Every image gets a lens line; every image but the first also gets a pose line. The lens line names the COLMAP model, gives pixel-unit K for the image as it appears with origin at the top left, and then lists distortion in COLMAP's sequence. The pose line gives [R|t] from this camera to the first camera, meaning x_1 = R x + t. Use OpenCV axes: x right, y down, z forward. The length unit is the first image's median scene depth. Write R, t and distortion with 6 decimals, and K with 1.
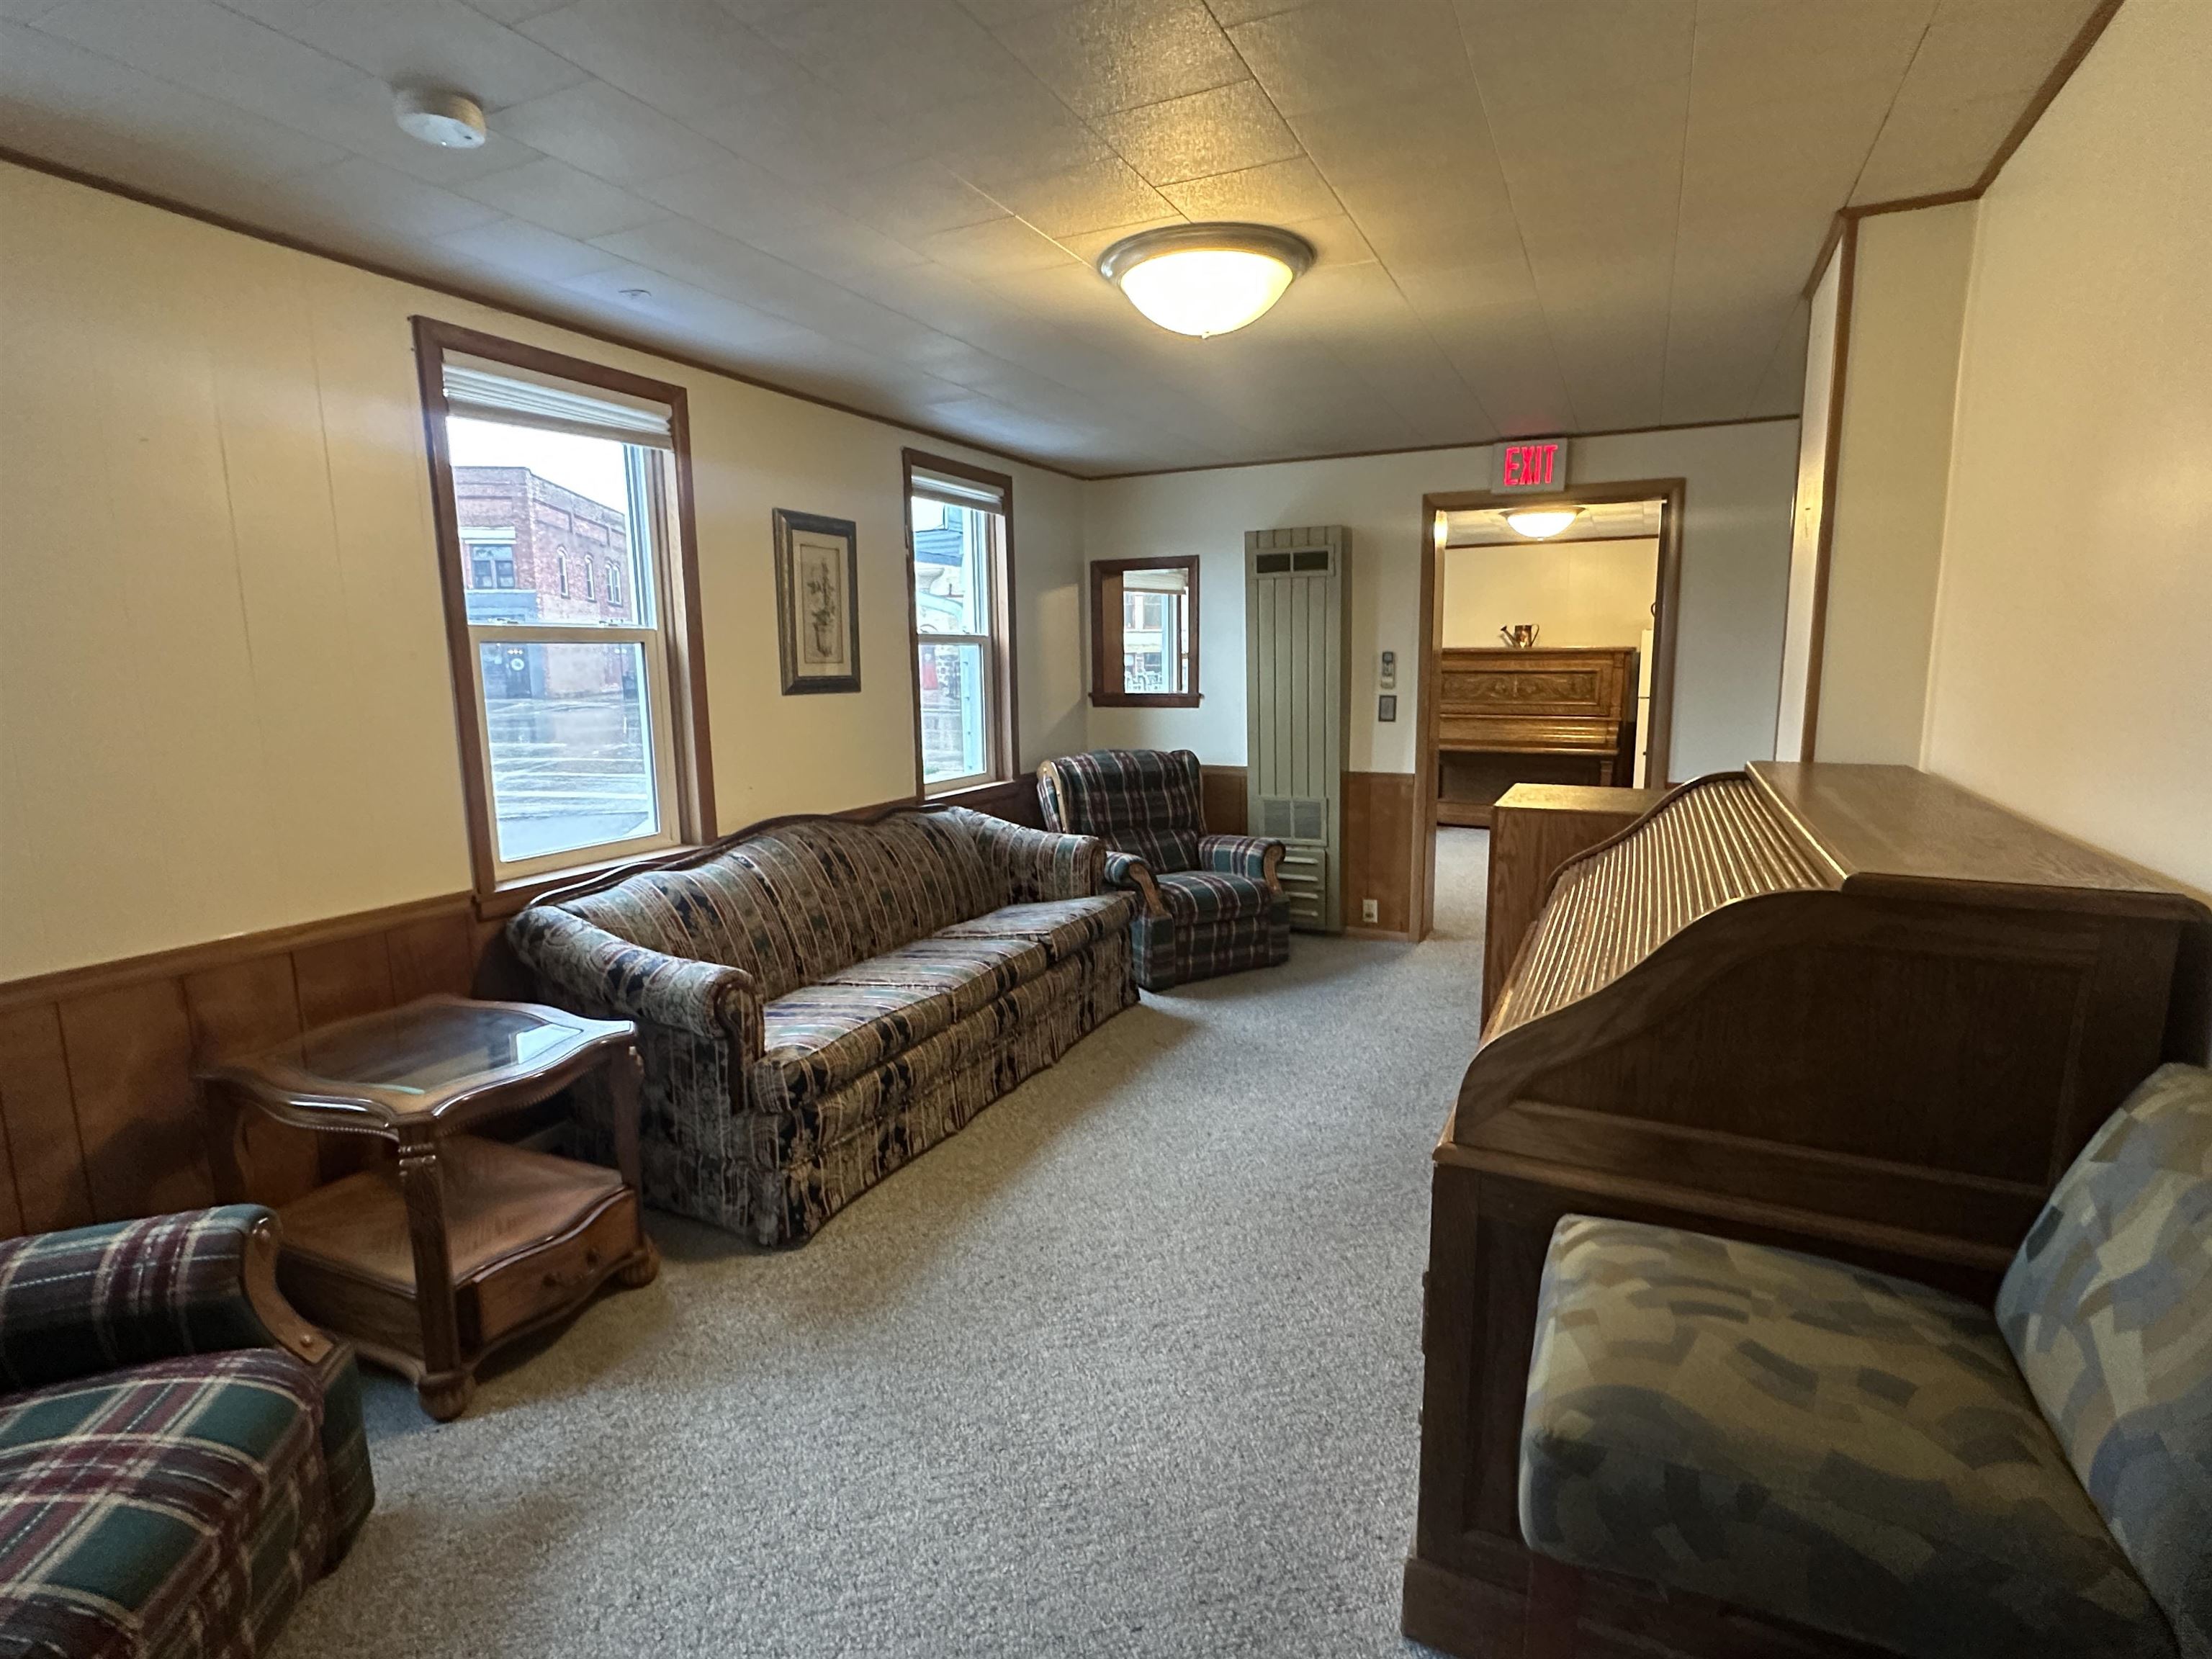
lens RADIAL K [[1089.8, 0, 1103.7], [0, 1089.8, 829.8], [0, 0, 1]] dist [-0.006202, 0.002579]
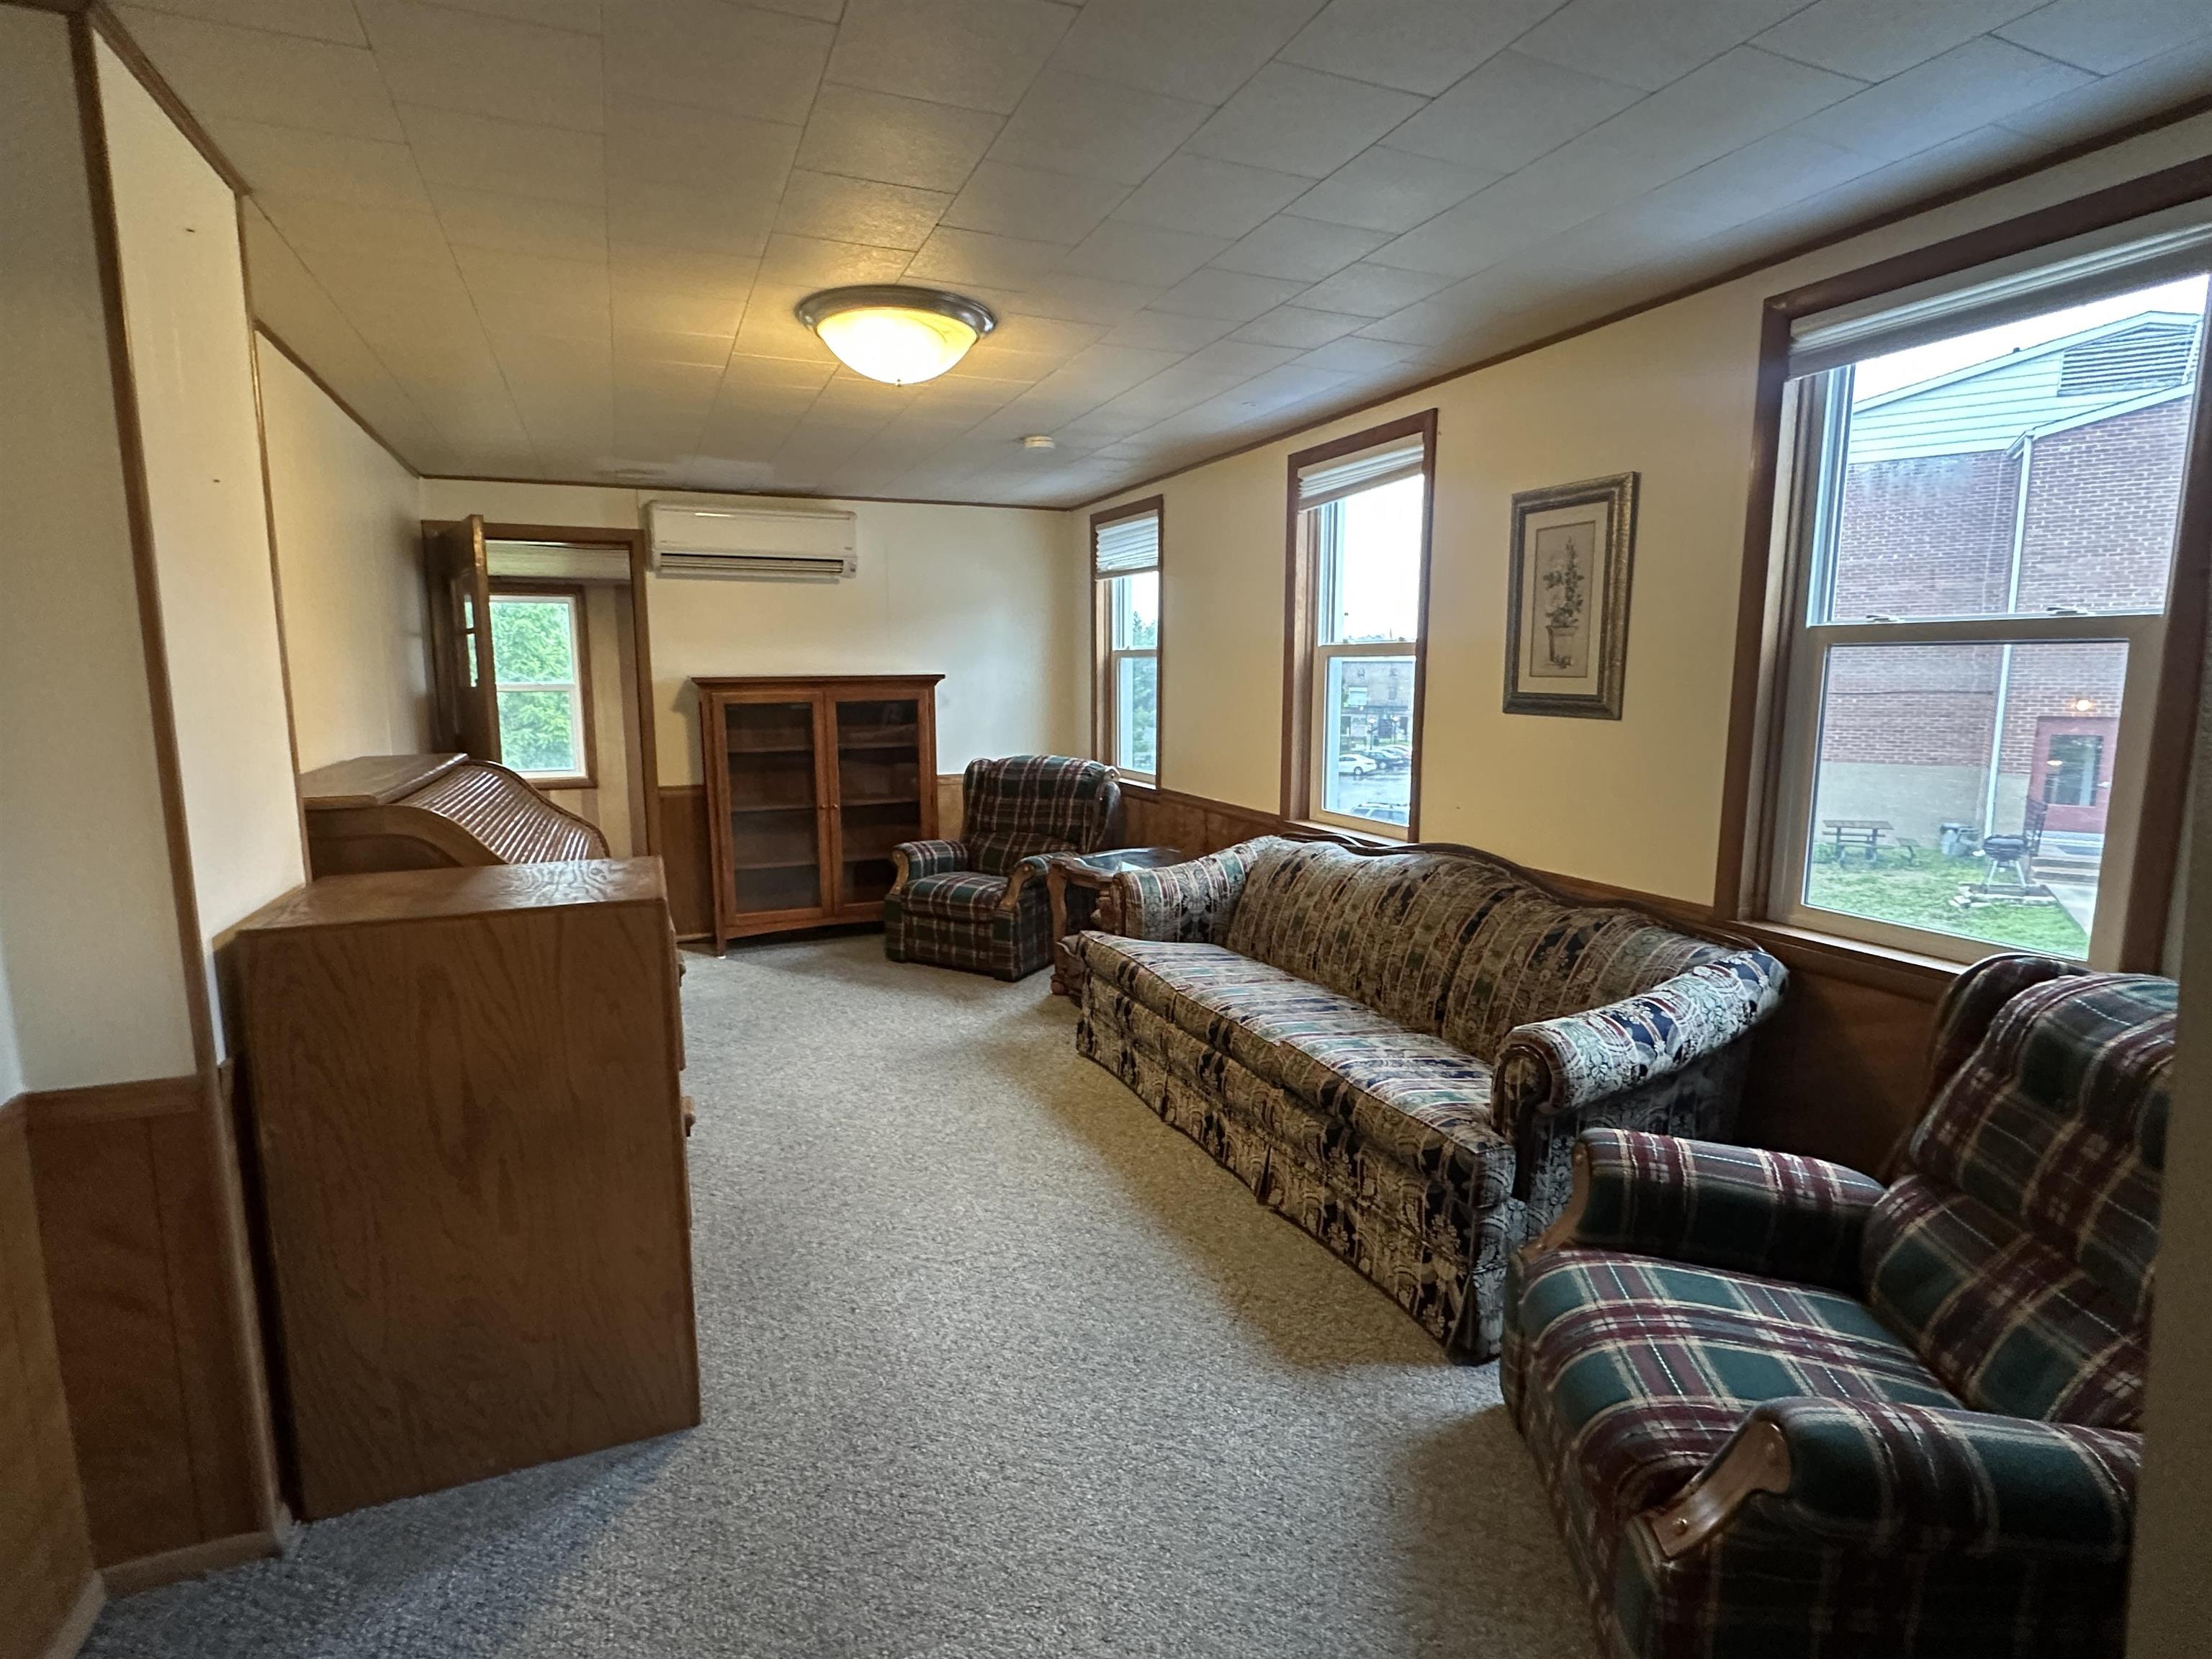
lens RADIAL K [[1089.8, 0, 1101.0], [0, 1089.8, 822.8], [0, 0, 1]] dist [-0.006202, 0.002579]
pose [[-0.650088, 0.116922, -0.750809, 0.554156], [-0.113717, 0.961993, 0.248271, -0.213034], [0.751301, 0.246778, -0.612084, 1.283725]]
